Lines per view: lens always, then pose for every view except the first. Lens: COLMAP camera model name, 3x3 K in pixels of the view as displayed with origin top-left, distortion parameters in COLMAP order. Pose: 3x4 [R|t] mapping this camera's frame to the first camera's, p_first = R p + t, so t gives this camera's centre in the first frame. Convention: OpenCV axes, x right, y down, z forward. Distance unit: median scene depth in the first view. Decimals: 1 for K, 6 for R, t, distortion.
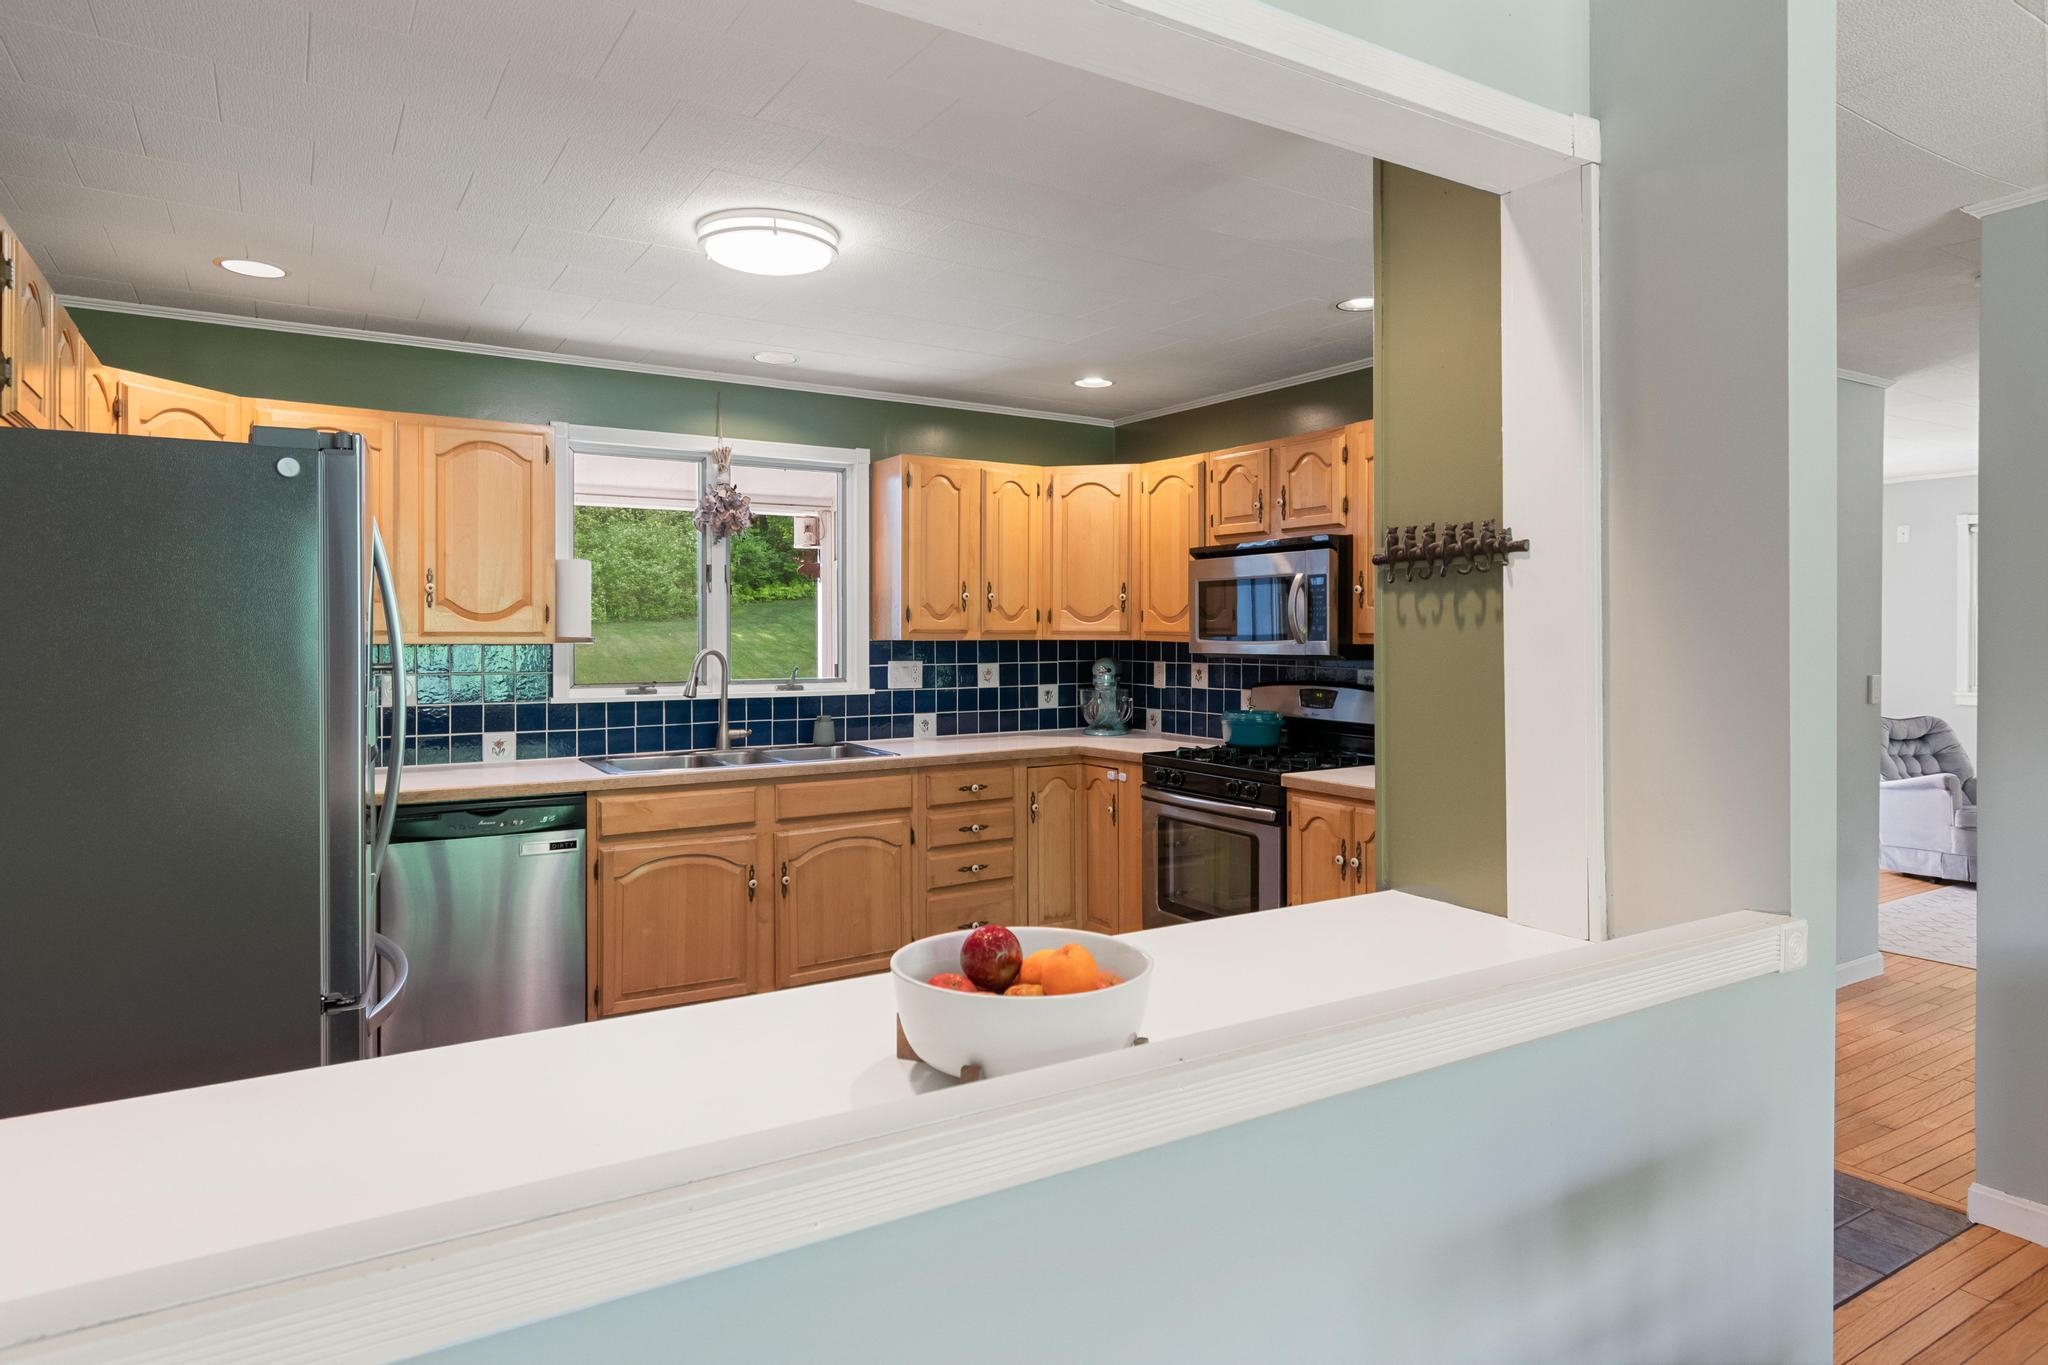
lens RADIAL K [[1194.9, 0, 1027.0], [0, 1194.9, 645.6], [0, 0, 1]] dist [0.000806, -0.000060]
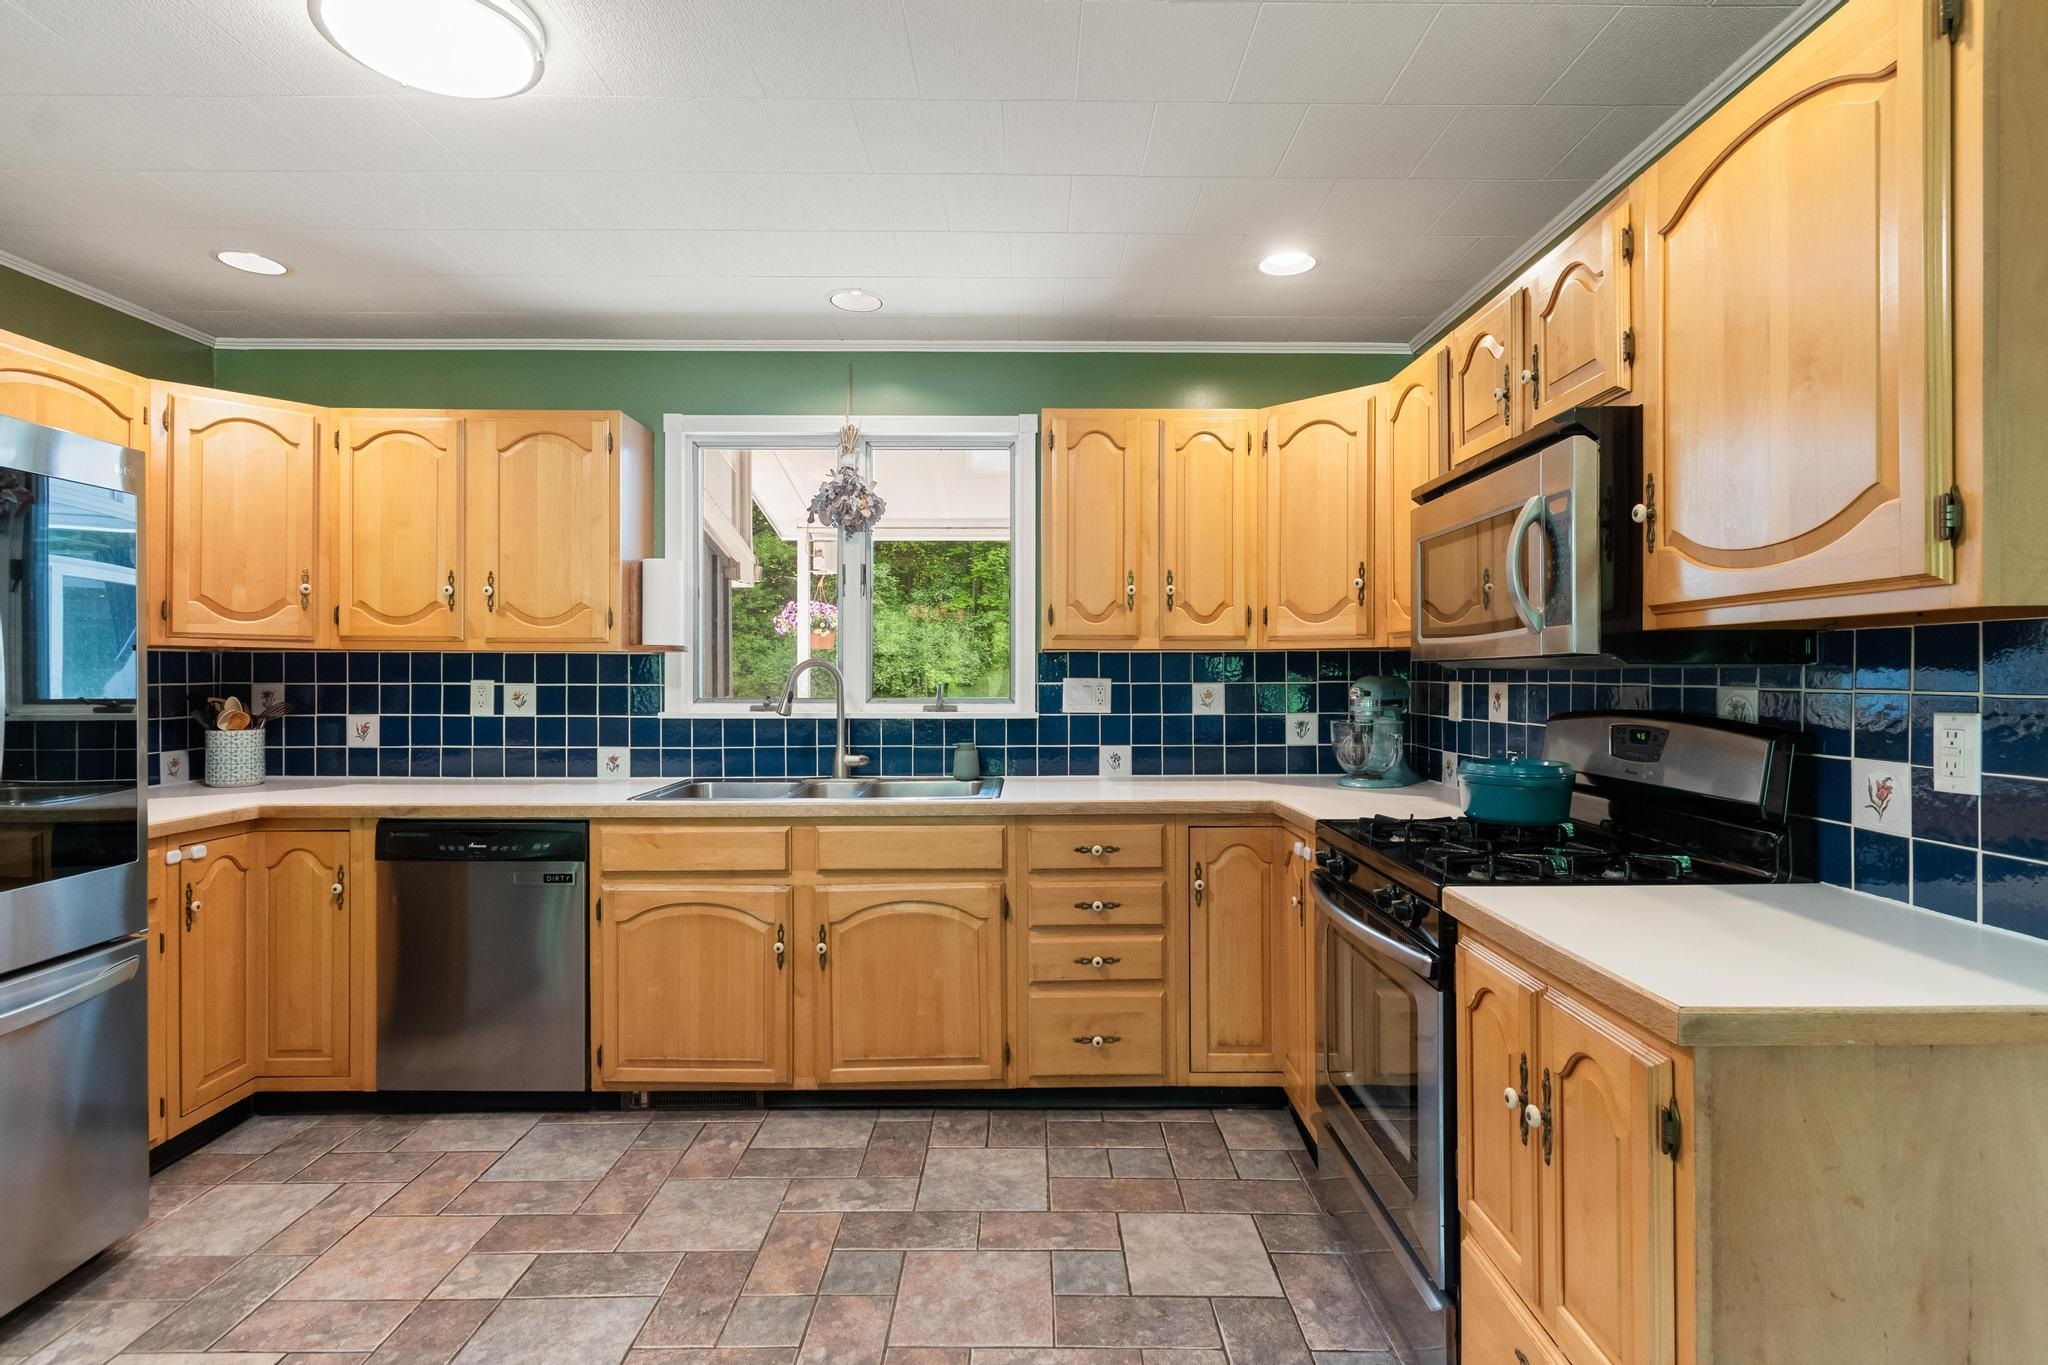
lens RADIAL K [[1010.7, 0, 1029.8], [0, 1010.7, 678.3], [0, 0, 1]] dist [0.002958, -0.005000]
pose [[0.850199, 0.002087, -0.526457, 0.242702], [-0.006478, 0.999958, -0.006499, 0.019598], [0.526421, 0.008936, 0.850177, 0.458034]]
